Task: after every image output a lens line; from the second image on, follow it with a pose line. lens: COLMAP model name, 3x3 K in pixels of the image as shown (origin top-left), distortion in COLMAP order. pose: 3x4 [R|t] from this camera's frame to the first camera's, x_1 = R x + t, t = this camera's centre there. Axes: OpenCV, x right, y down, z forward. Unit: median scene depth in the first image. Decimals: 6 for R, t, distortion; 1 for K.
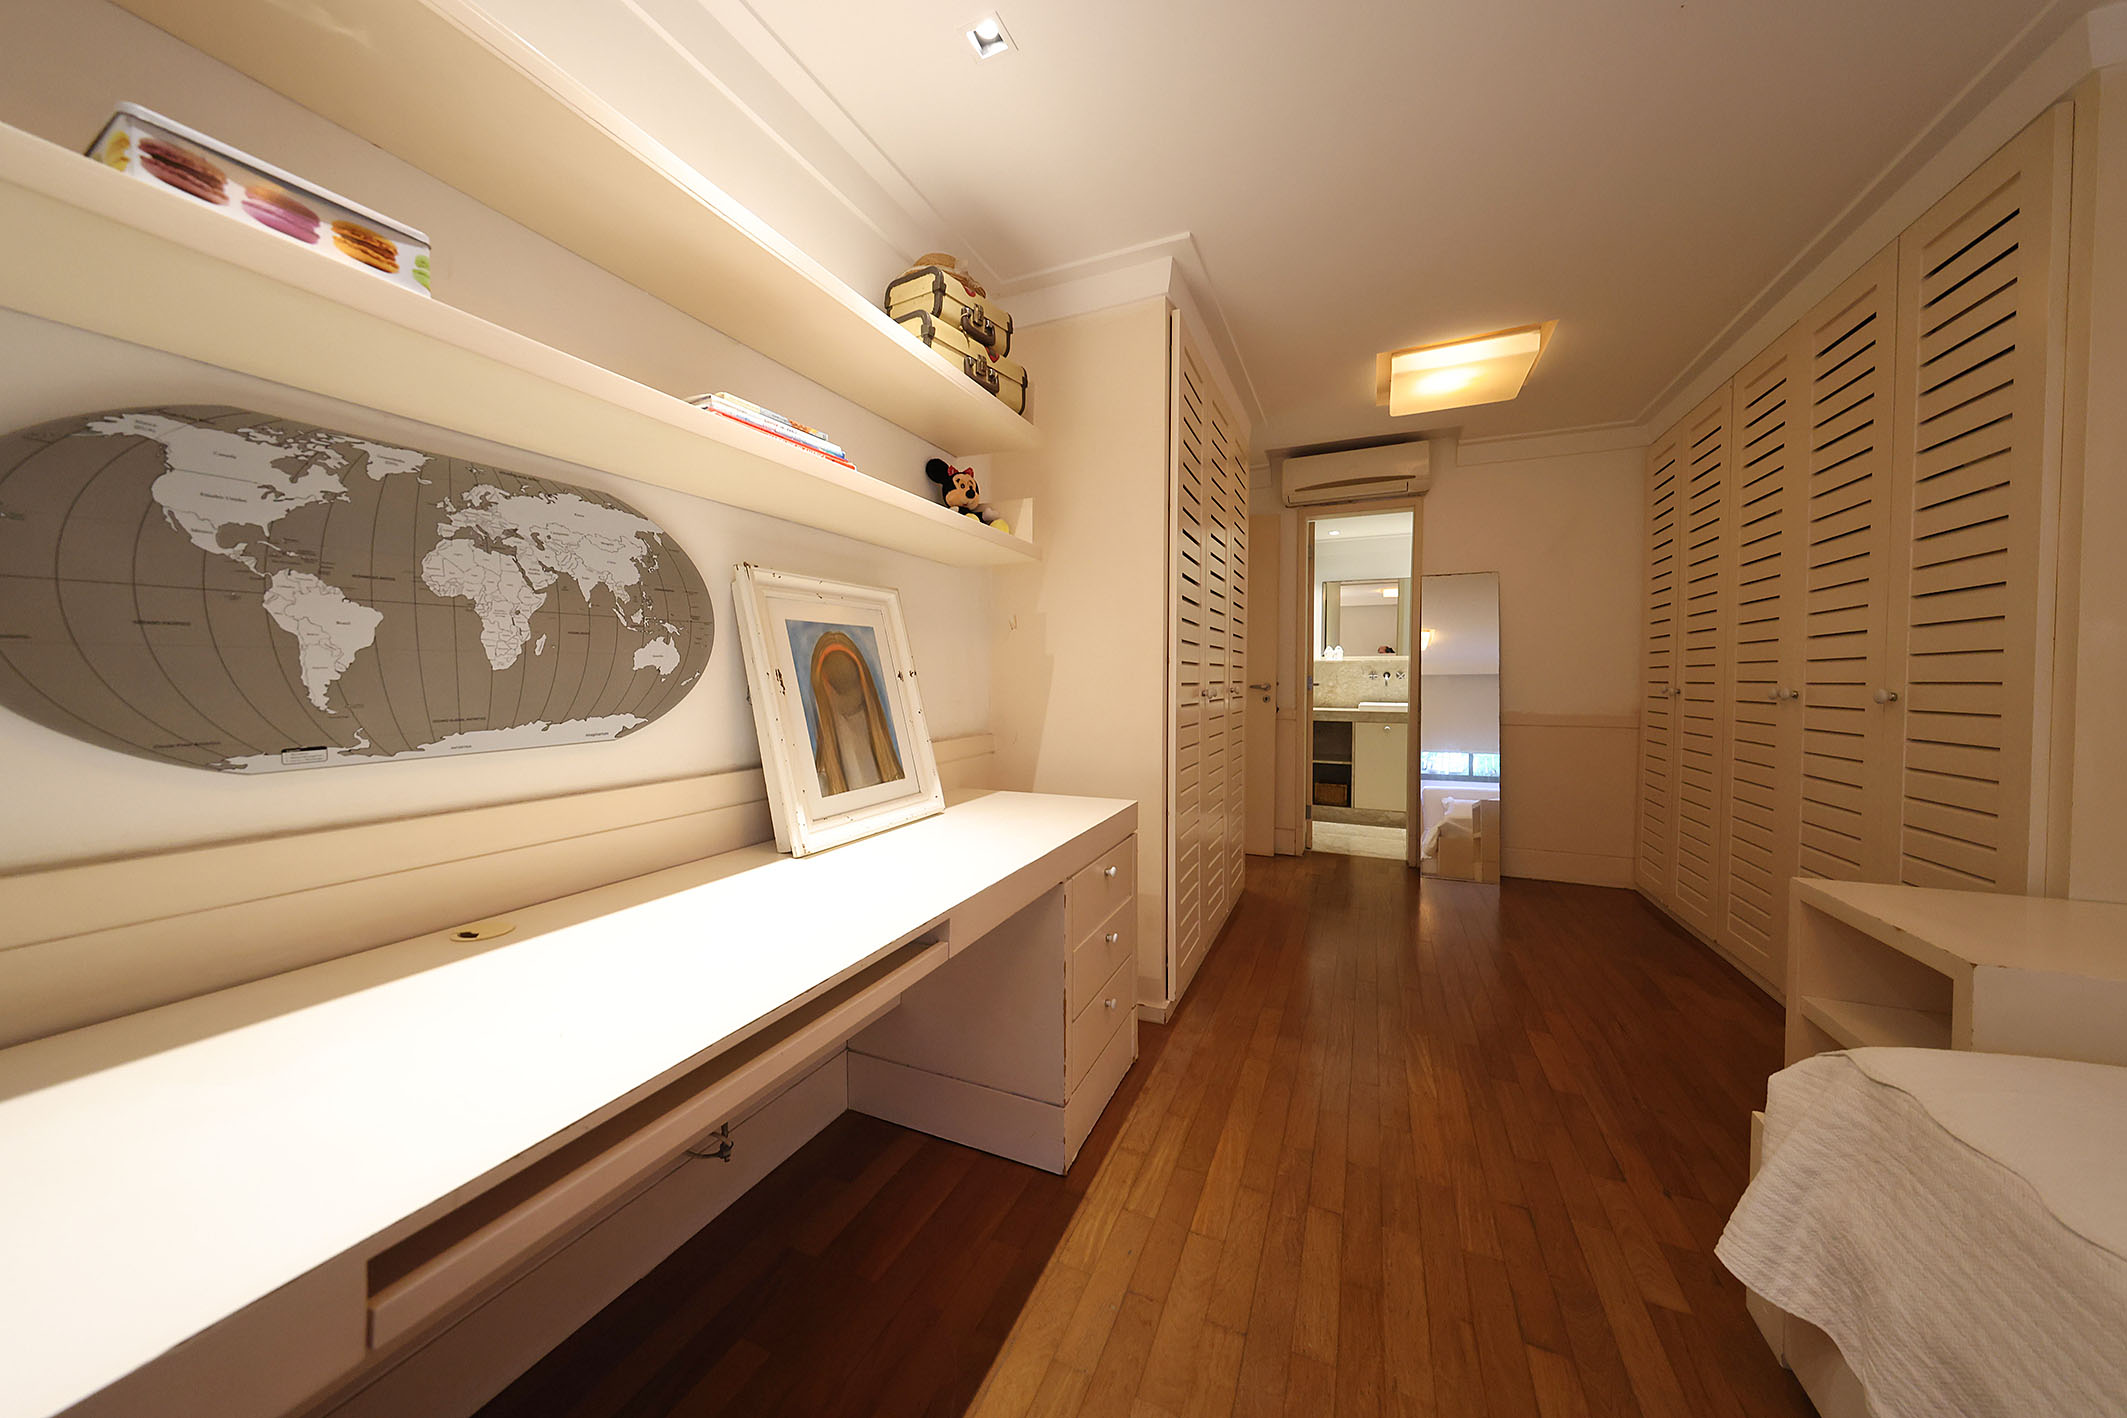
lens RADIAL K [[672.4, 0, 1069.8], [0, 672.4, 694.0], [0, 0, 1]] dist [-0.001838, -0.000297]
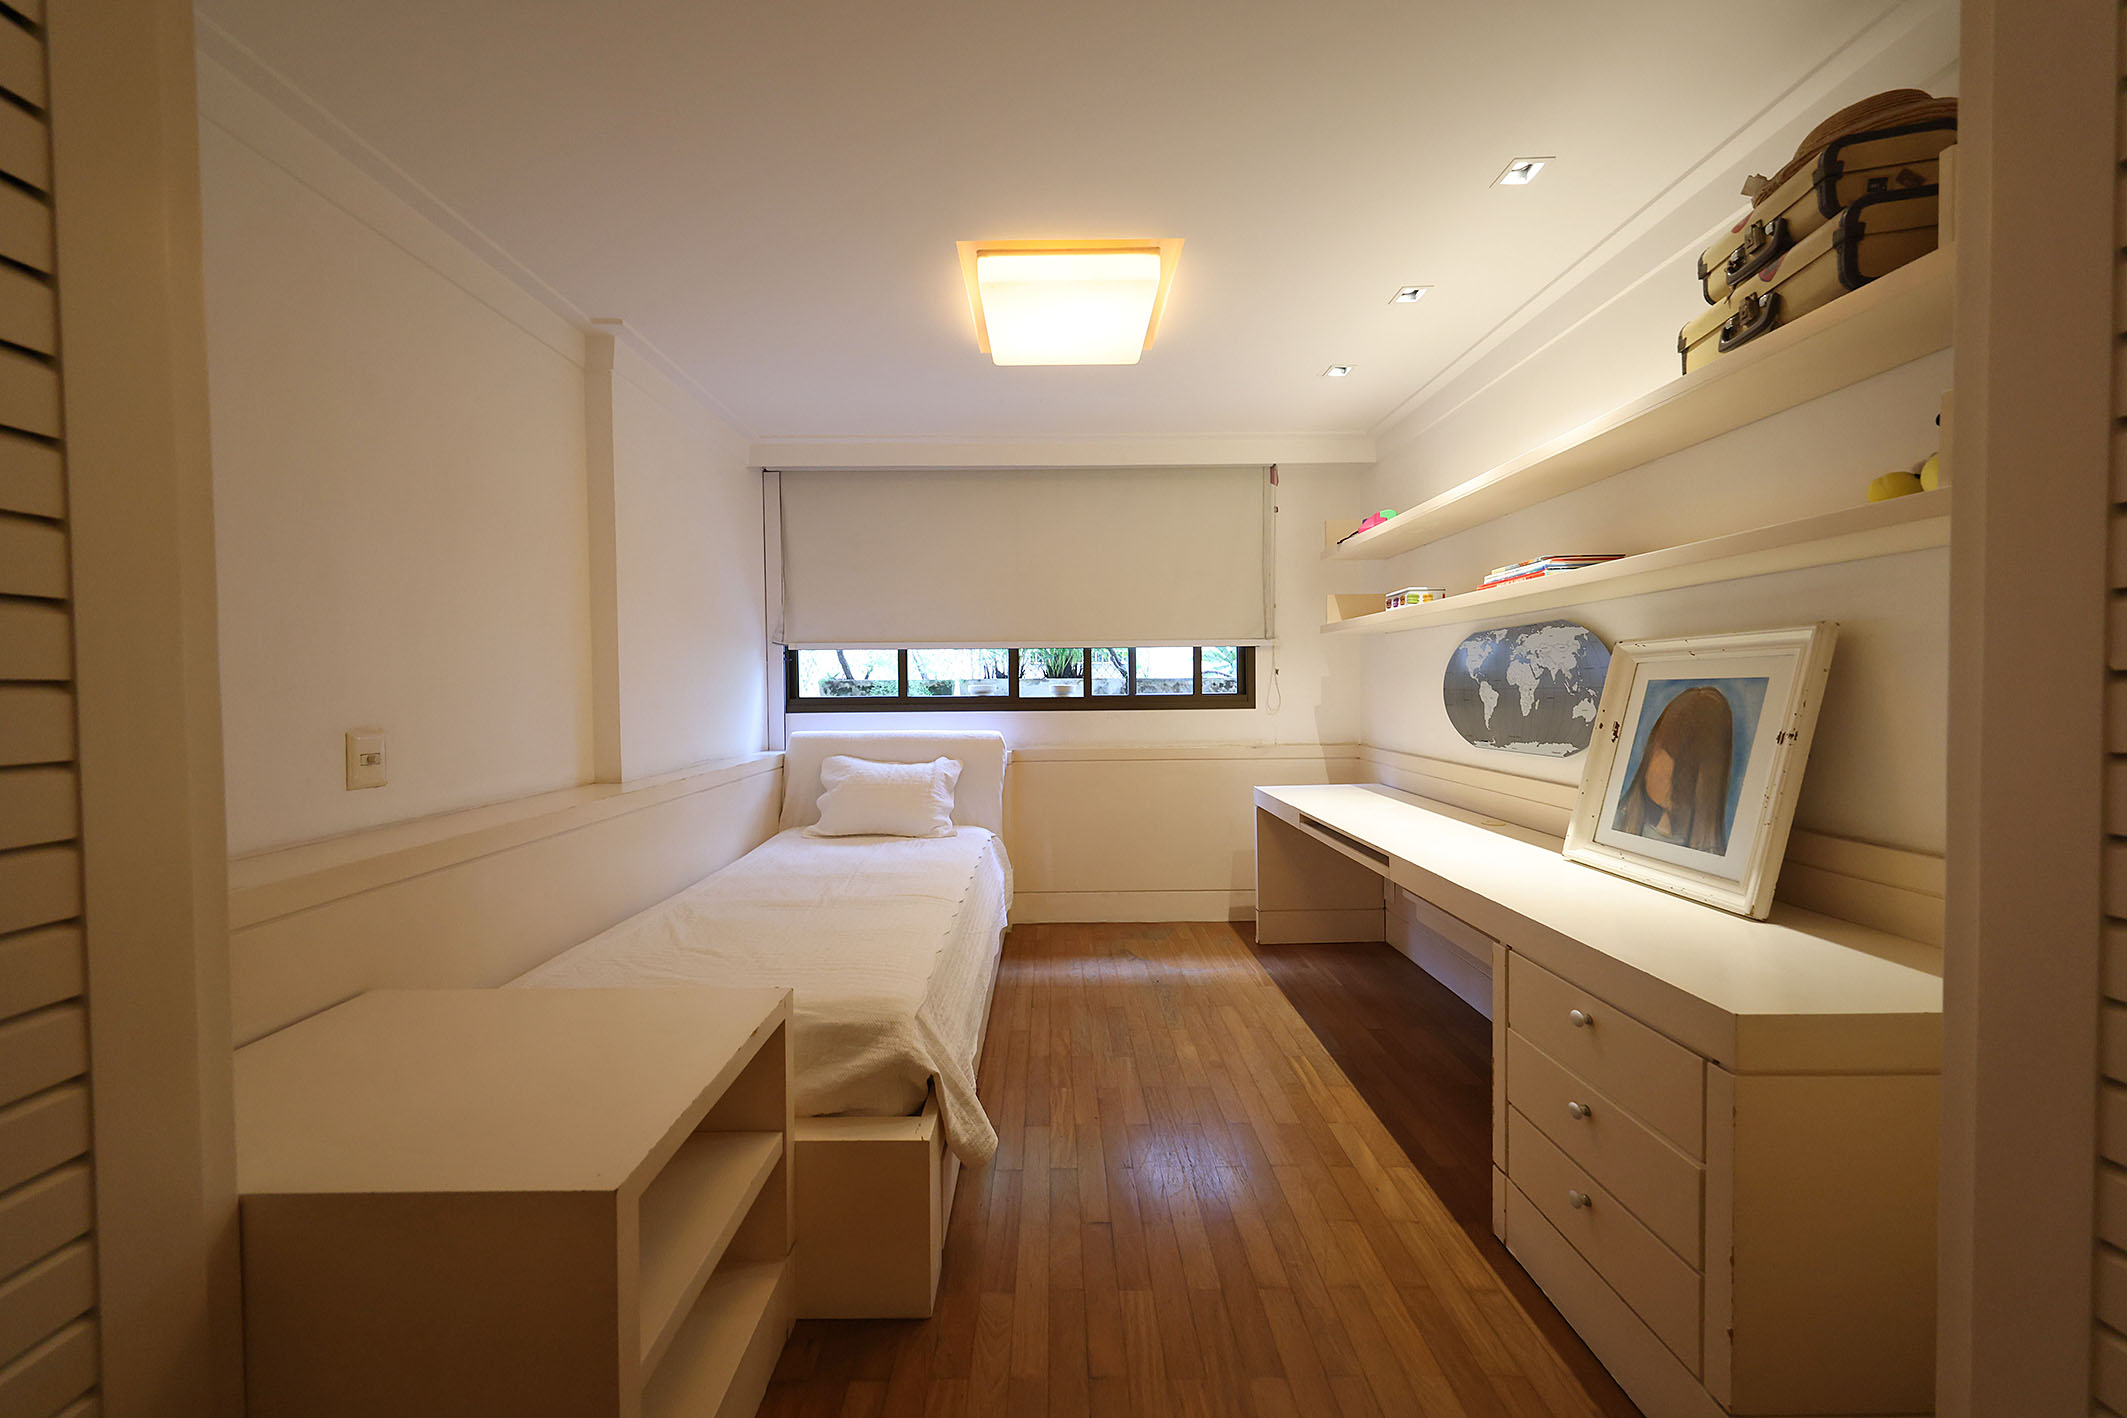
lens RADIAL K [[653.9, 0, 1058.6], [0, 653.9, 698.7], [0, 0, 1]] dist [0.001740, 0.000154]
pose [[-0.911159, 0.014509, -0.411800, 0.642811], [-0.001317, 0.999272, 0.038121, -0.077949], [0.412054, 0.035276, -0.910476, 1.047323]]
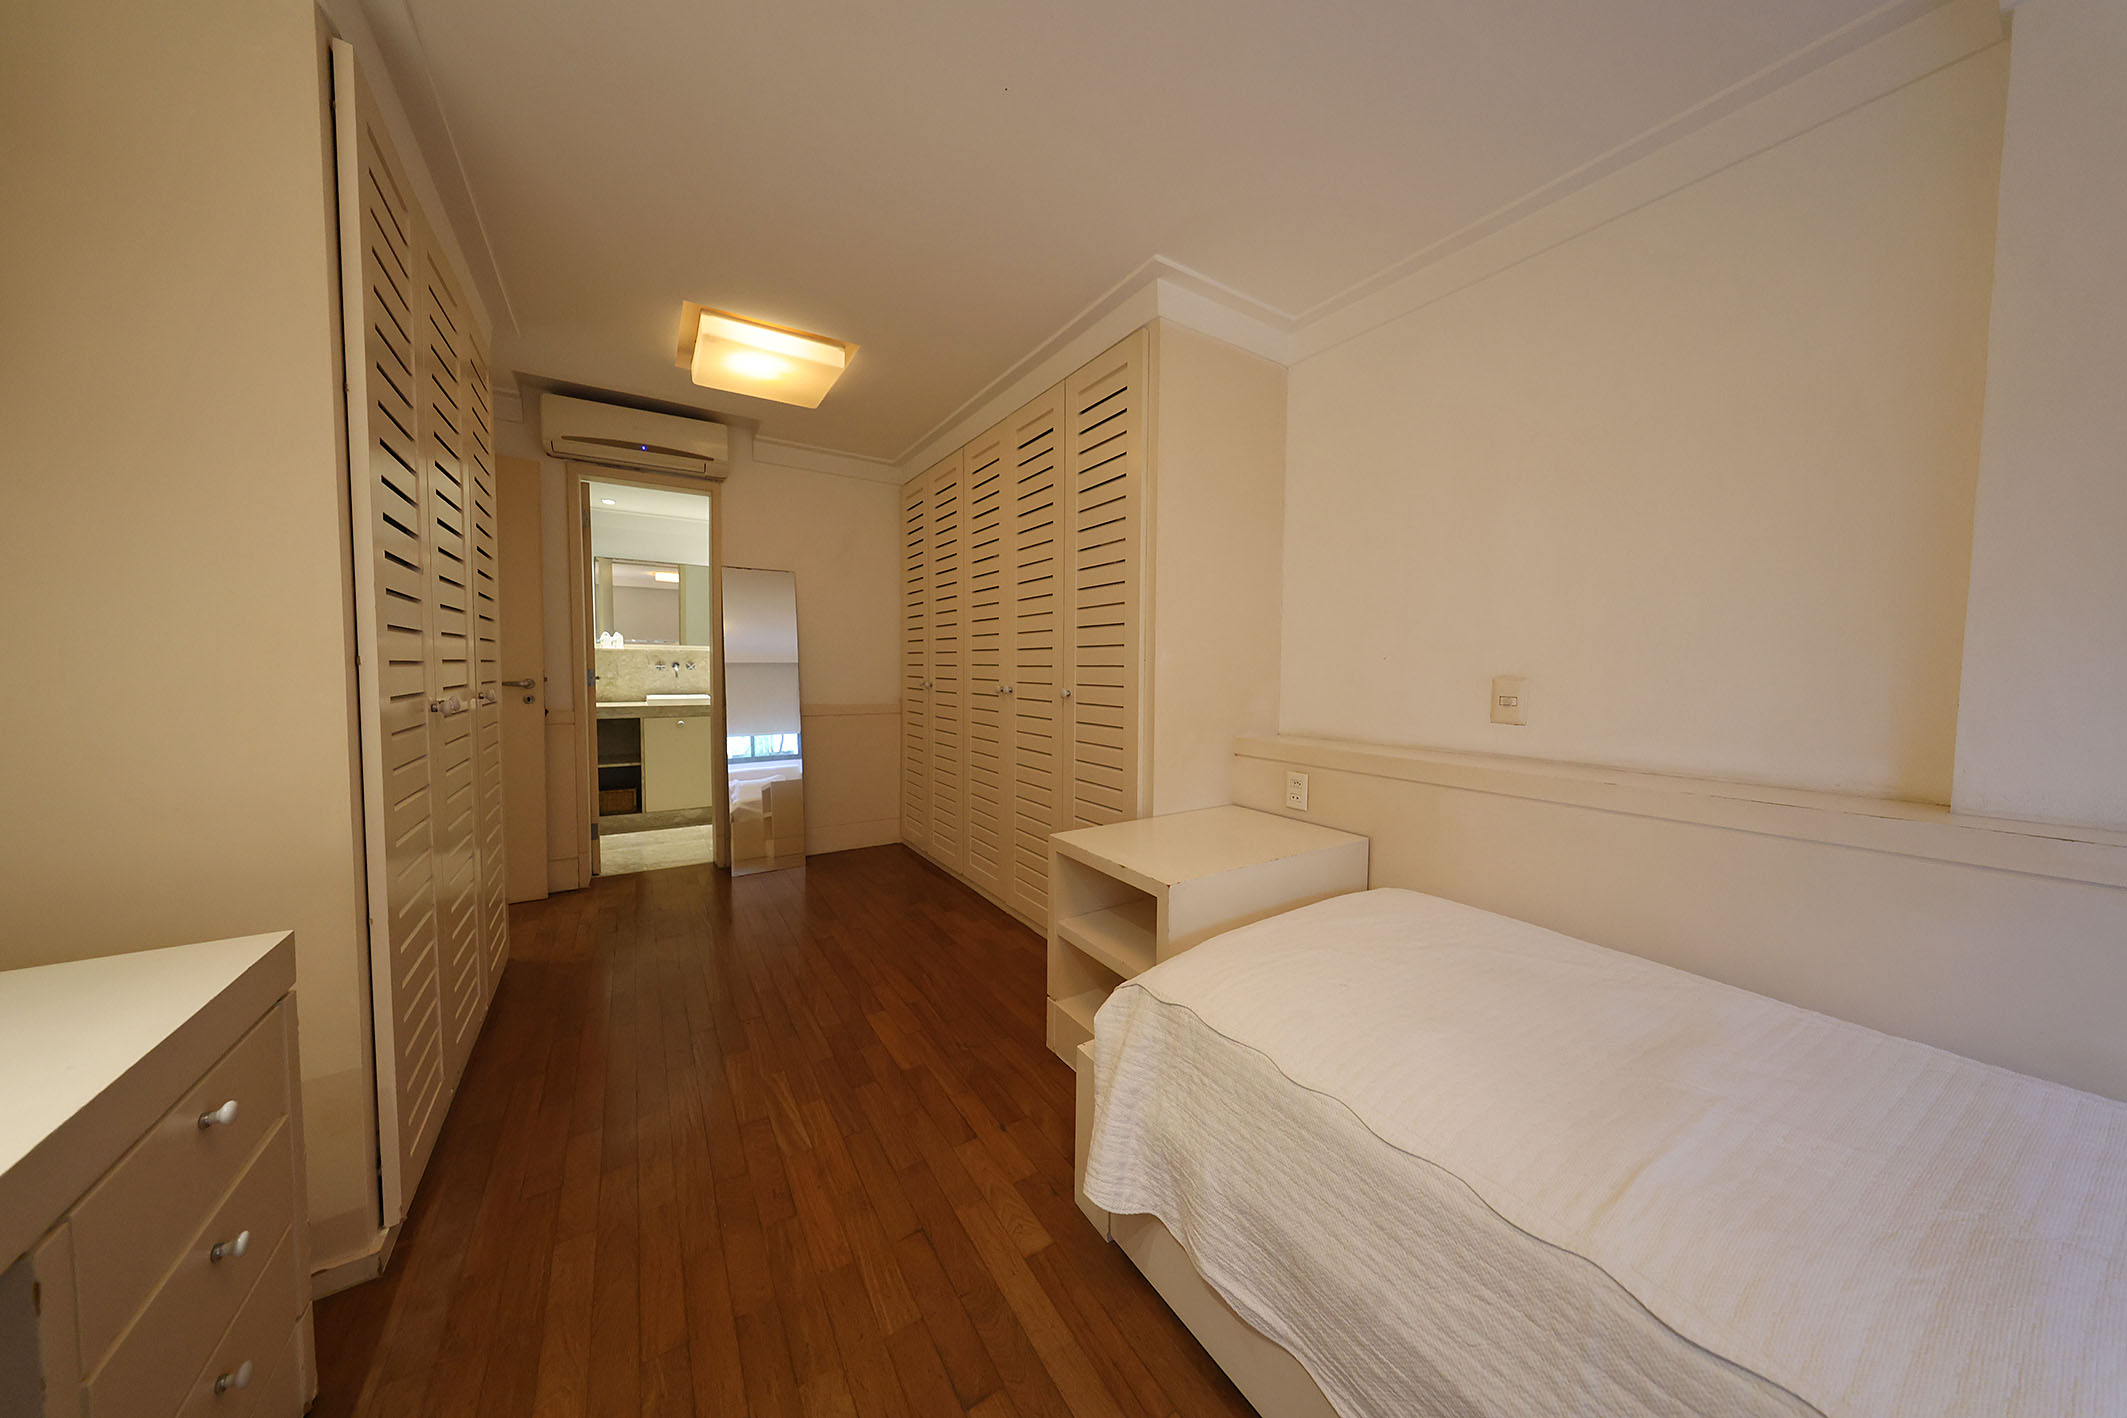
lens RADIAL K [[653.9, 0, 1058.4], [0, 653.9, 700.4], [0, 0, 1]] dist [0.001740, 0.000154]
pose [[0.554858, -0.037034, 0.831120, 0.010995], [0.011711, 0.999257, 0.036708, -0.029139], [-0.831863, -0.010635, 0.554880, 0.184287]]
